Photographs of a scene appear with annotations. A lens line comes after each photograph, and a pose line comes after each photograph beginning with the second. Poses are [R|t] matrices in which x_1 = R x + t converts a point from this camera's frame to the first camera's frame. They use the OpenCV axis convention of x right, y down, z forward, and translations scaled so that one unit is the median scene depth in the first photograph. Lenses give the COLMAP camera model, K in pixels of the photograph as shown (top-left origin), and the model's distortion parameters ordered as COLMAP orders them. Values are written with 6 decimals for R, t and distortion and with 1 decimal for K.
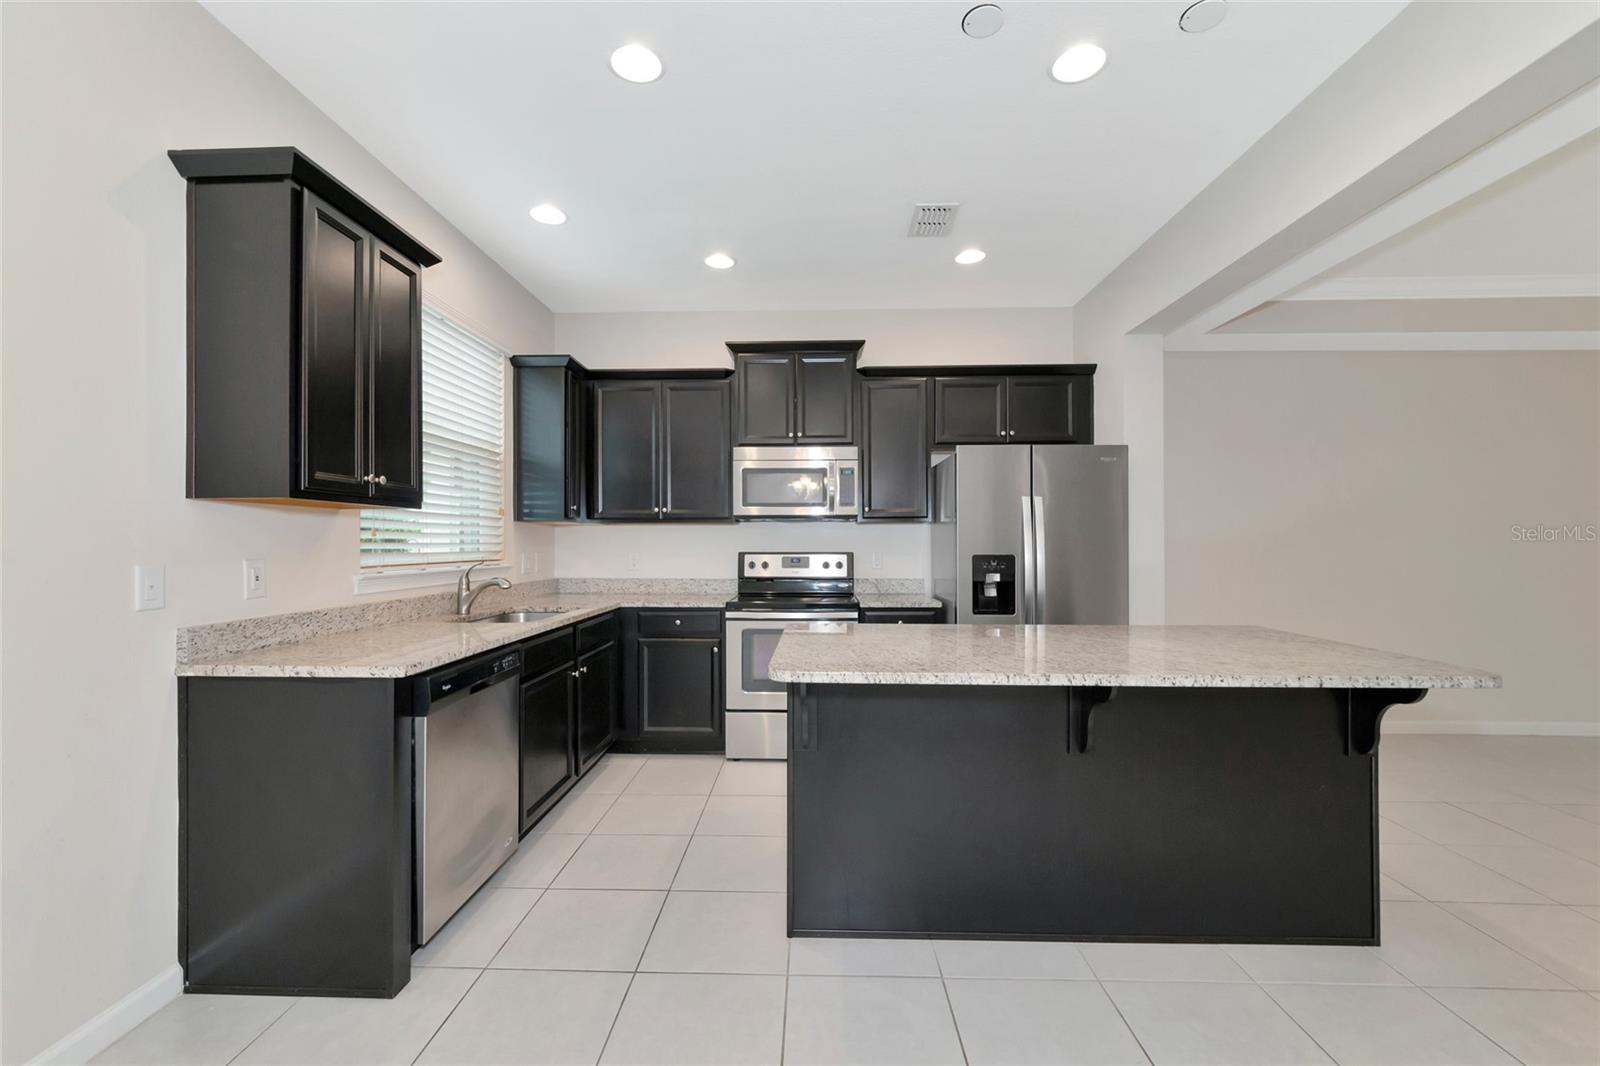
lens RADIAL K [[642.5, 0, 807.1], [0, 642.5, 537.5], [0, 0, 1]] dist [-0.004199, 0.001573]
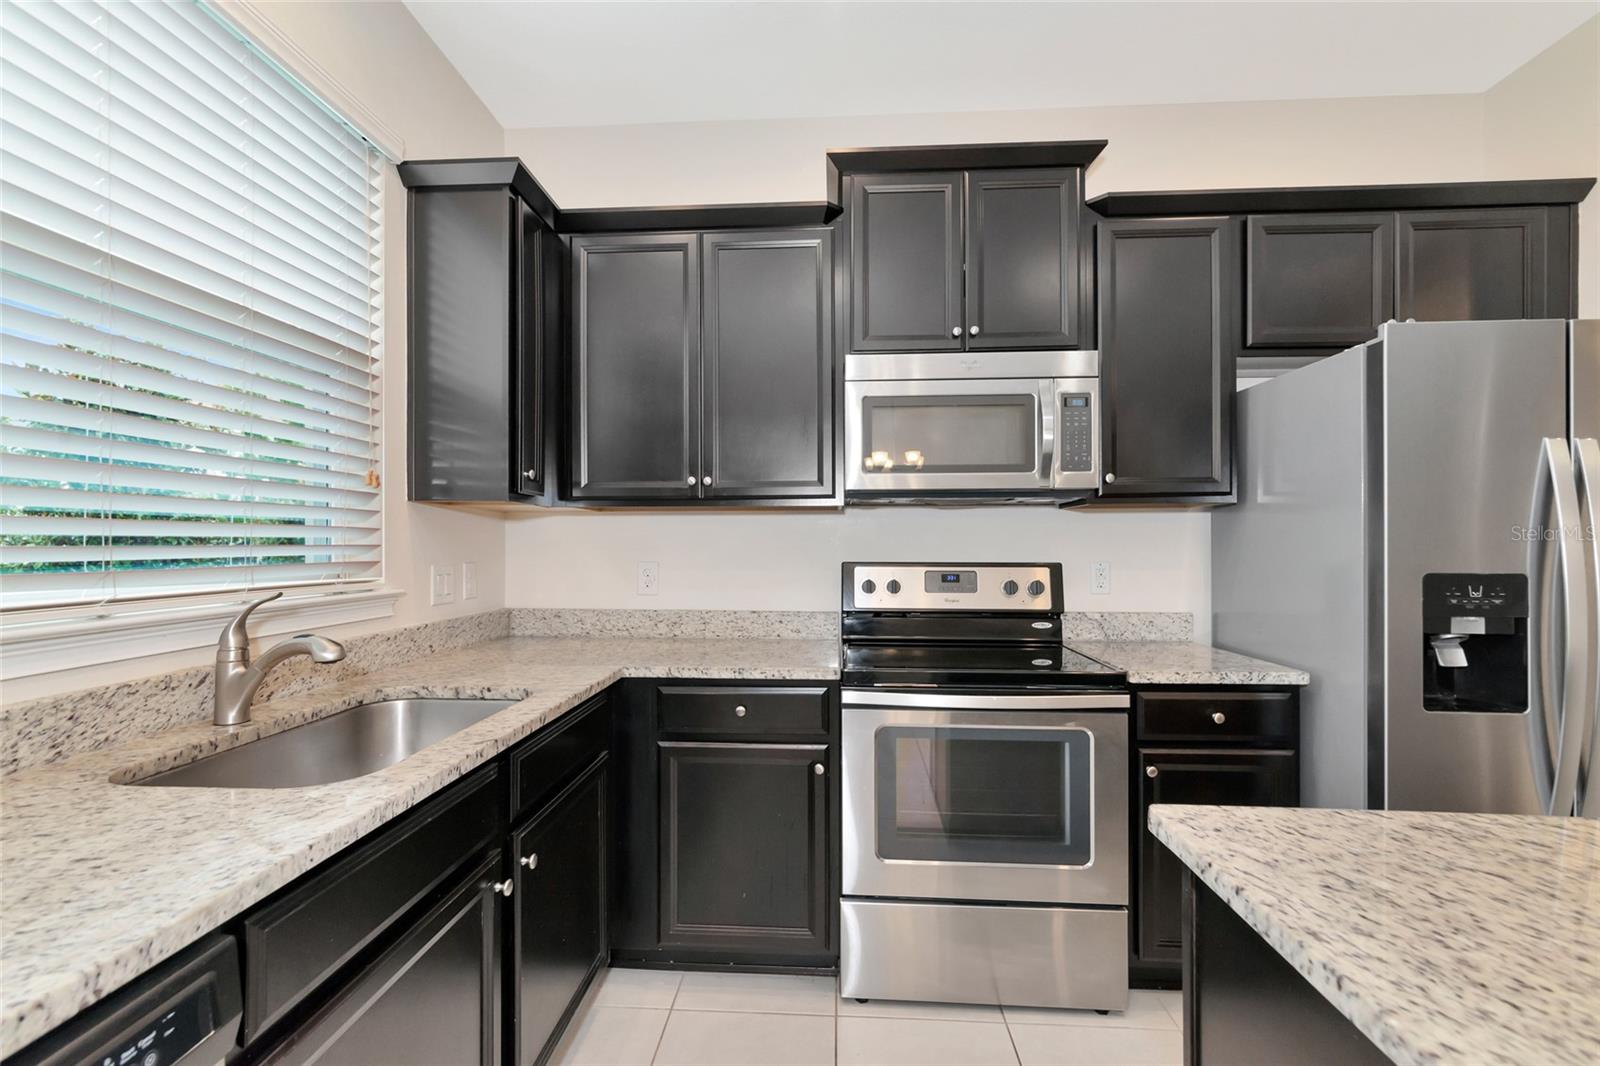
lens RADIAL K [[703.7, 0, 800.7], [0, 703.7, 544.6], [0, 0, 1]] dist [-0.005139, -0.000053]
pose [[0.999172, 0.000923, -0.040671, -0.134451], [-0.000534, 0.999954, 0.009572, 0.003054], [0.040677, -0.009542, 0.999127, 0.476479]]
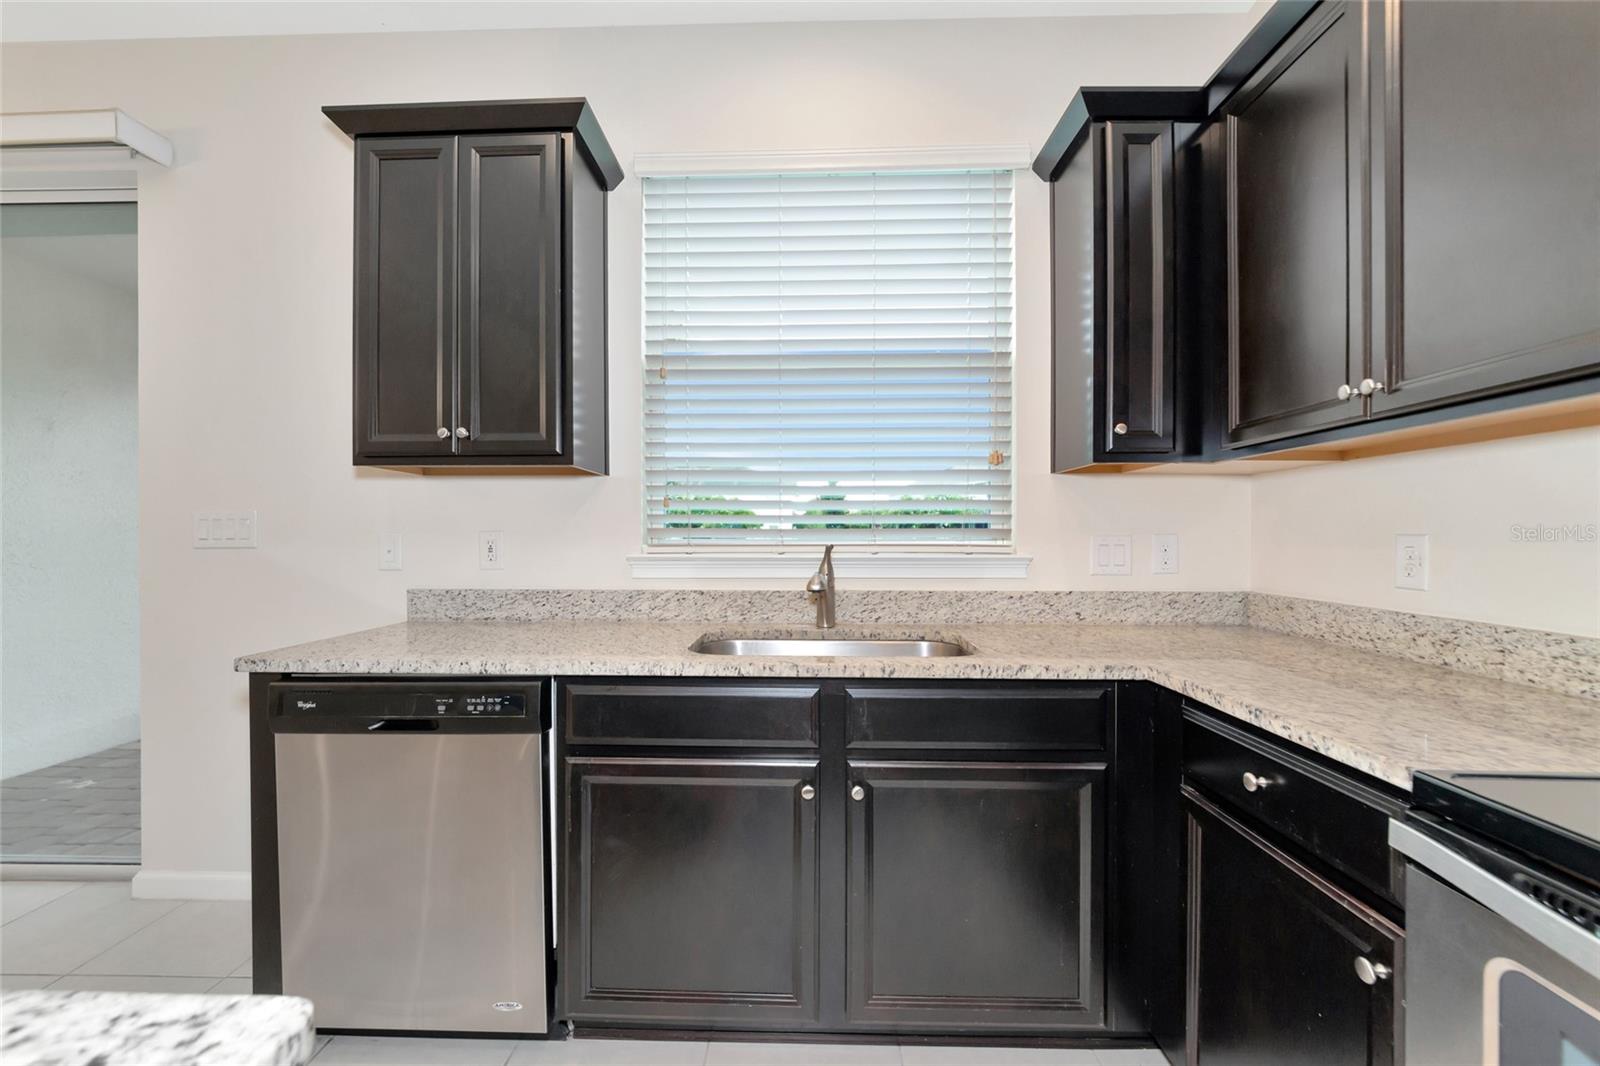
lens RADIAL K [[642.5, 0, 792.5], [0, 642.5, 537.8], [0, 0, 1]] dist [-0.004199, 0.001573]
pose [[-0.014786, 0.003957, -0.999883, 0.076870], [0.009048, 0.999952, 0.003823, 0.024255], [0.999850, -0.008991, -0.014821, 0.804066]]
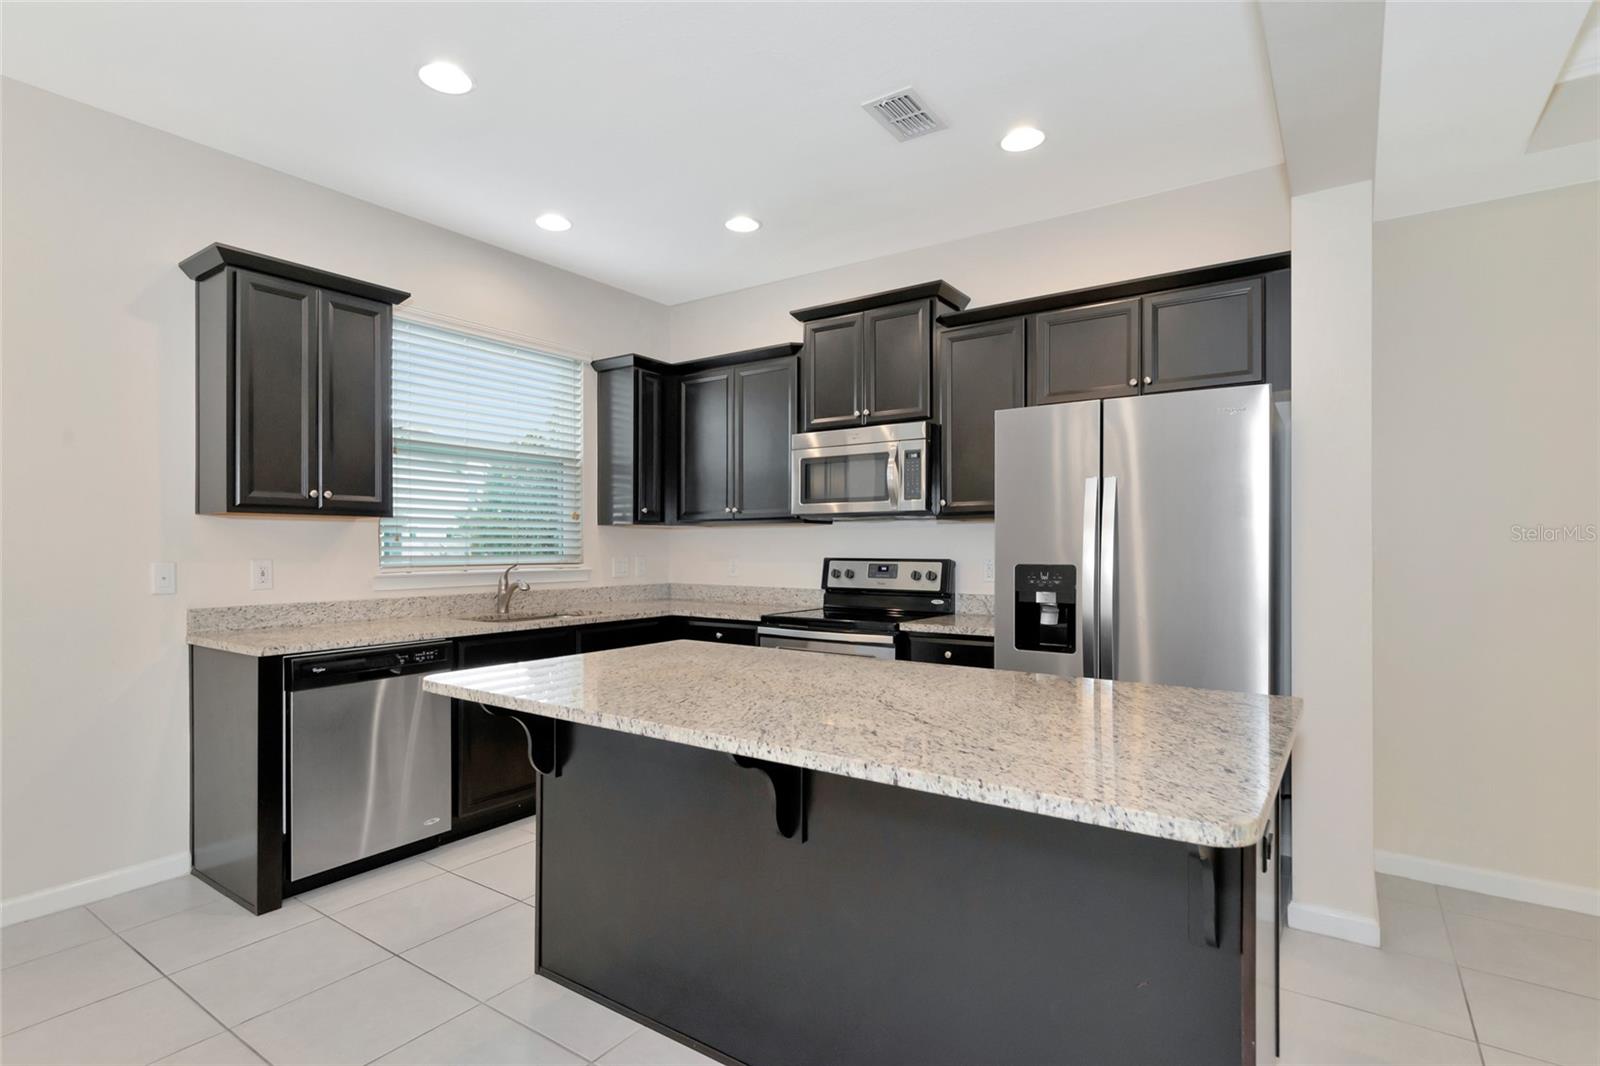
lens RADIAL K [[787.8, 0, 814.3], [0, 787.8, 543.7], [0, 0, 1]] dist [-0.001911, 0.000684]
pose [[0.841960, -0.000842, -0.539539, 0.503297], [0.003864, 0.999983, 0.004469, -0.000353], [0.539526, -0.005848, 0.841949, 0.143272]]
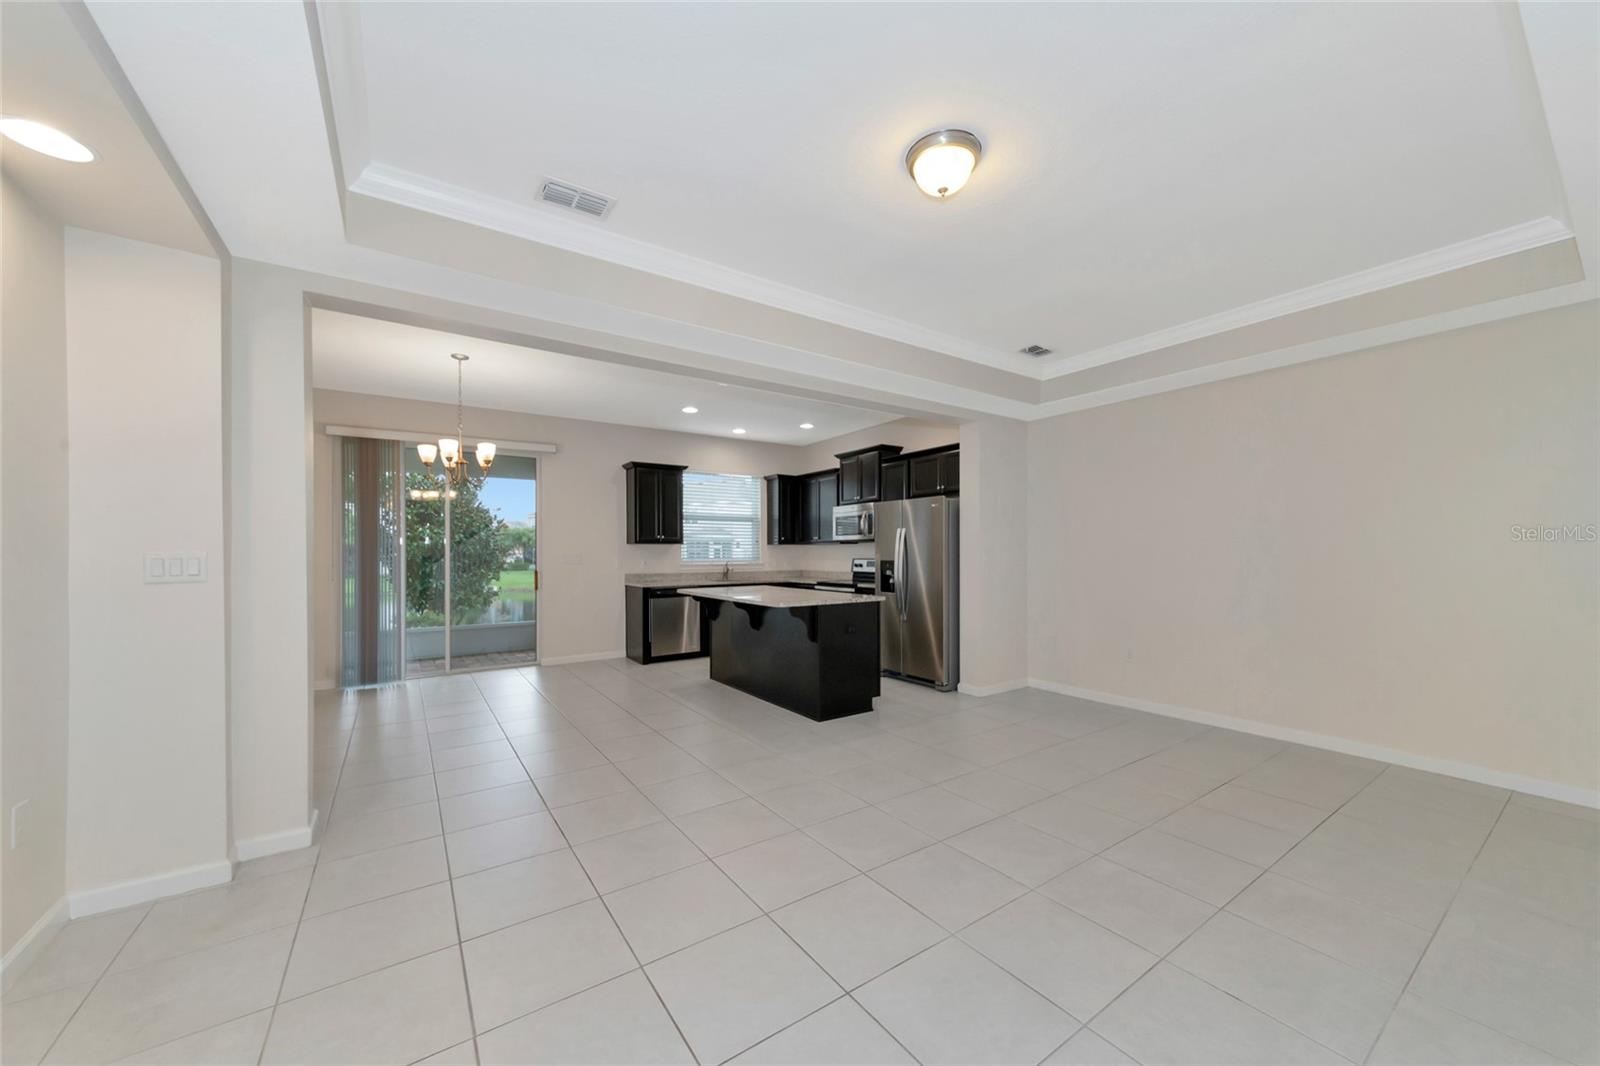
lens RADIAL K [[579.5, 0, 828.7], [0, 579.5, 554.2], [0, 0, 1]] dist [0.000720, -0.000026]
pose [[0.617948, -0.000408, -0.786219, 1.411235], [0.007637, 0.999956, 0.005483, -0.000753], [0.786182, -0.009392, 0.617924, -0.164096]]
